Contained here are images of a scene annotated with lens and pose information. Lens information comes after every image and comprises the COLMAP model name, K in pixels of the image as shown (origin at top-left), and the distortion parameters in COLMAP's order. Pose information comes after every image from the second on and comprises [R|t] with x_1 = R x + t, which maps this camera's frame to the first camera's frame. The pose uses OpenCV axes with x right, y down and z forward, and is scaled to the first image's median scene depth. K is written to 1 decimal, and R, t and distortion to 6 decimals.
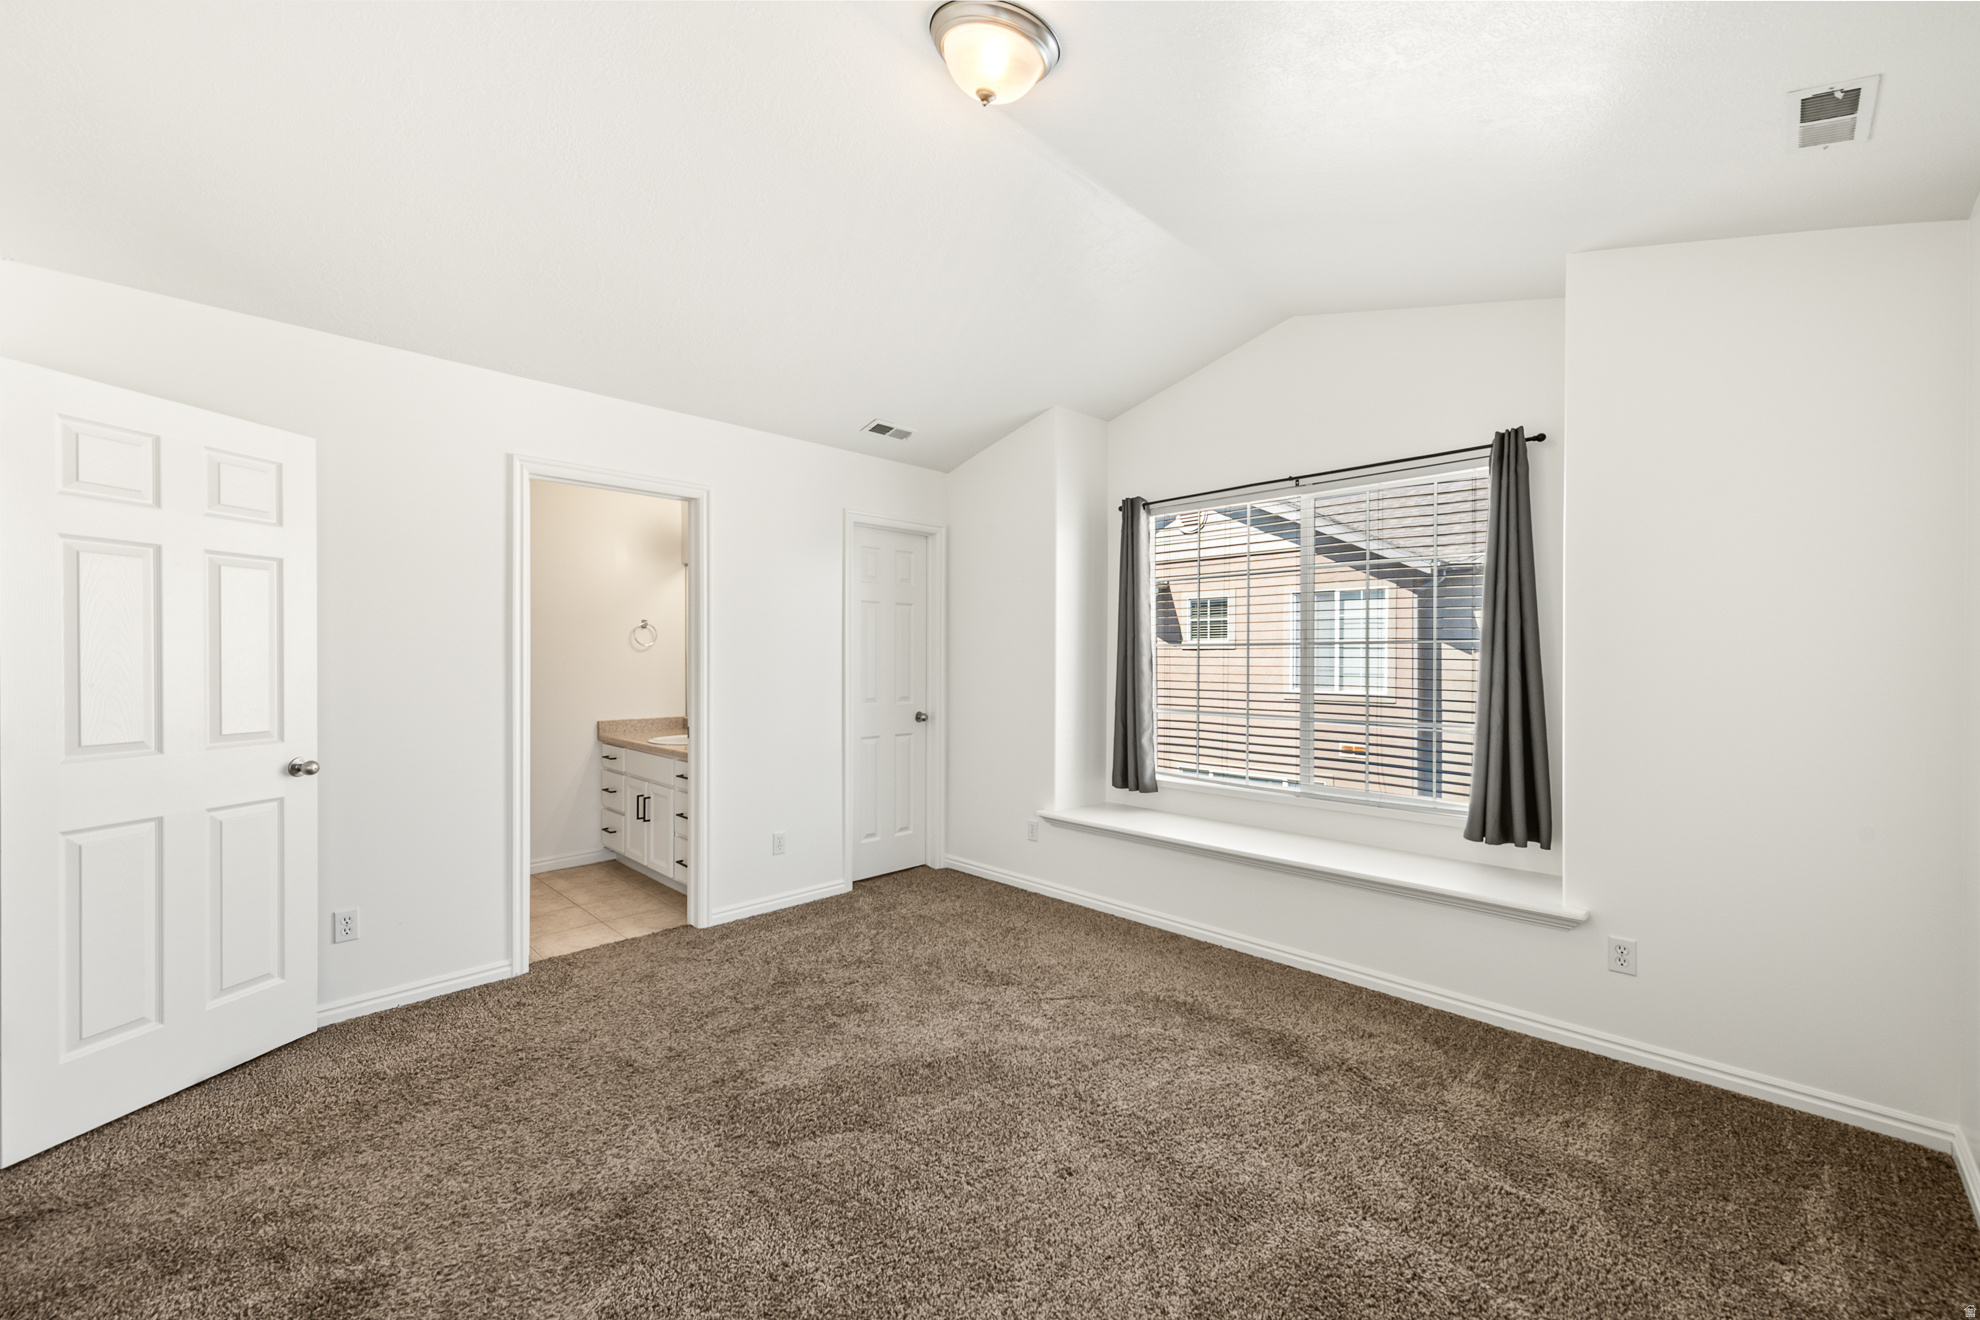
lens RADIAL K [[786.7, 0, 991.6], [0, 786.7, 665.0], [0, 0, 1]] dist [0.010442, -0.000309]
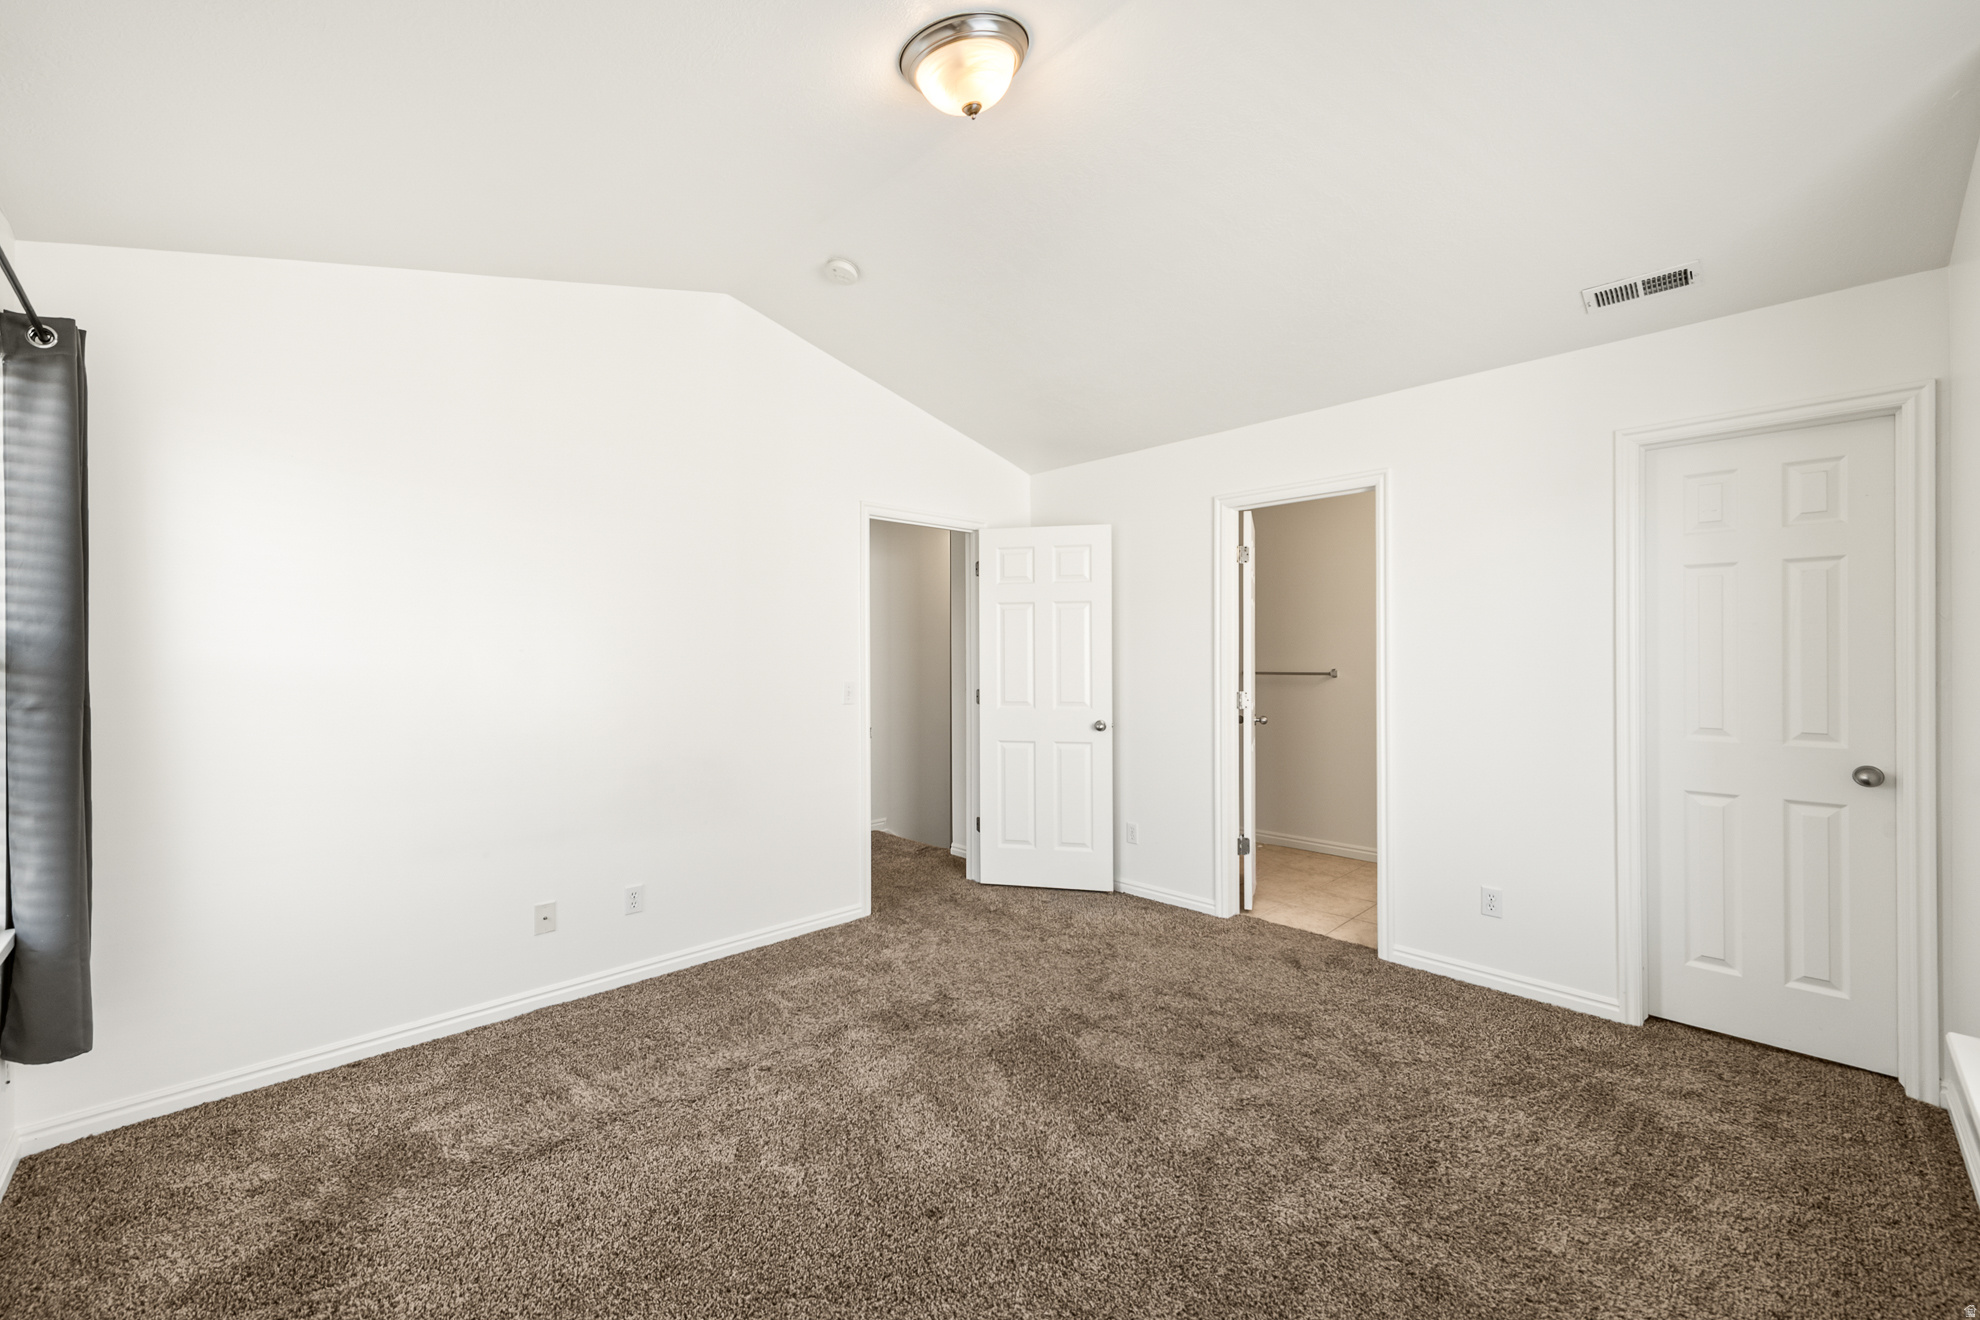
lens RADIAL K [[778.2, 0, 990.1], [0, 778.2, 655.7], [0, 0, 1]] dist [0.005831, -0.000168]
pose [[-0.011152, -0.001348, -0.999937, 0.577211], [-0.004328, 0.999990, -0.001300, -0.011688], [0.999928, 0.004313, -0.011157, 0.606208]]
